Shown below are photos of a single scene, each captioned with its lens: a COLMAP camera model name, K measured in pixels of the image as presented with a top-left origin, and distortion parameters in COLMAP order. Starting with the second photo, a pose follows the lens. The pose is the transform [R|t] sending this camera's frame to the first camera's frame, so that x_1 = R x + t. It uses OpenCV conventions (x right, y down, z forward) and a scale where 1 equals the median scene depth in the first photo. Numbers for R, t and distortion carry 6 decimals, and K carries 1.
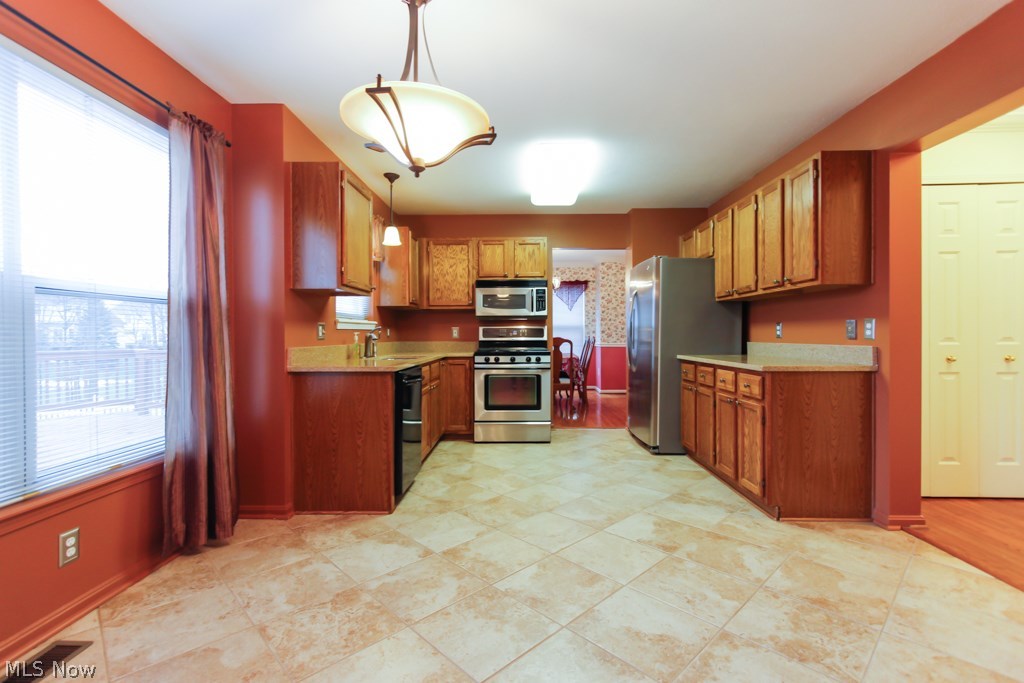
lens RADIAL K [[470.1, 0, 510.6], [0, 470.1, 338.2], [0, 0, 1]] dist [0.001720, 0.000255]
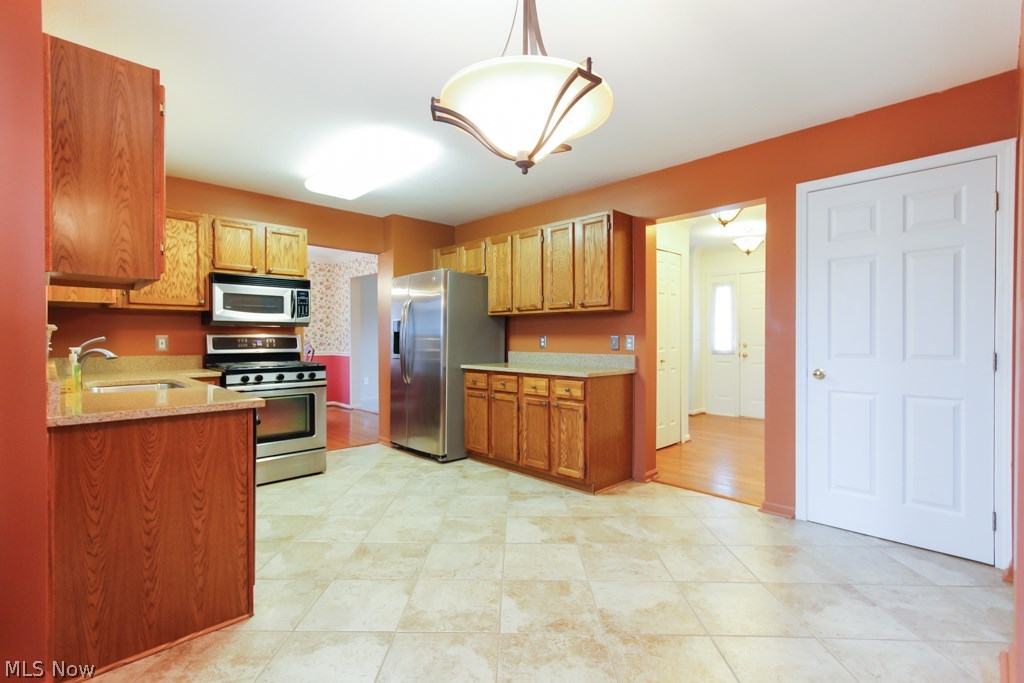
lens RADIAL K [[479.4, 0, 512.0], [0, 479.4, 341.5], [0, 0, 1]] dist [0.000017, 0.000142]
pose [[0.702237, -0.001849, 0.711940, -0.469446], [0.002594, 0.999997, 0.000038, -0.023382], [-0.711938, 0.001820, 0.702240, 0.233417]]
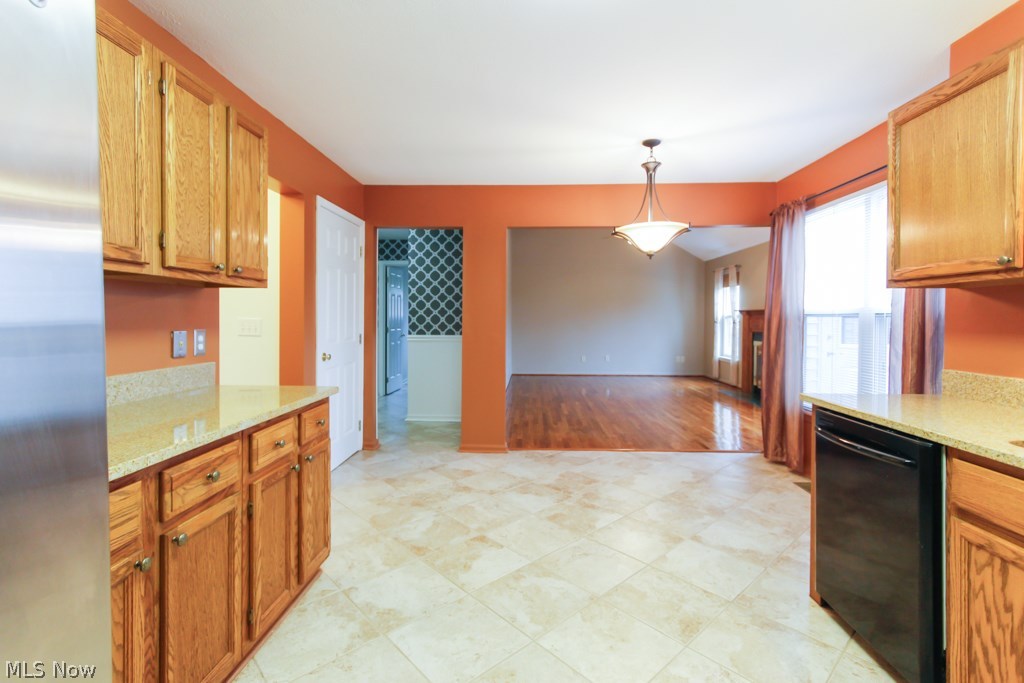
lens RADIAL K [[462.5, 0, 507.3], [0, 462.5, 318.2], [0, 0, 1]] dist [0.001063, 0.000130]
pose [[-0.999469, -0.000742, 0.032590, 0.190590], [-0.000474, 0.999966, 0.008244, -0.064834], [-0.032595, 0.008224, -0.999435, 1.681065]]
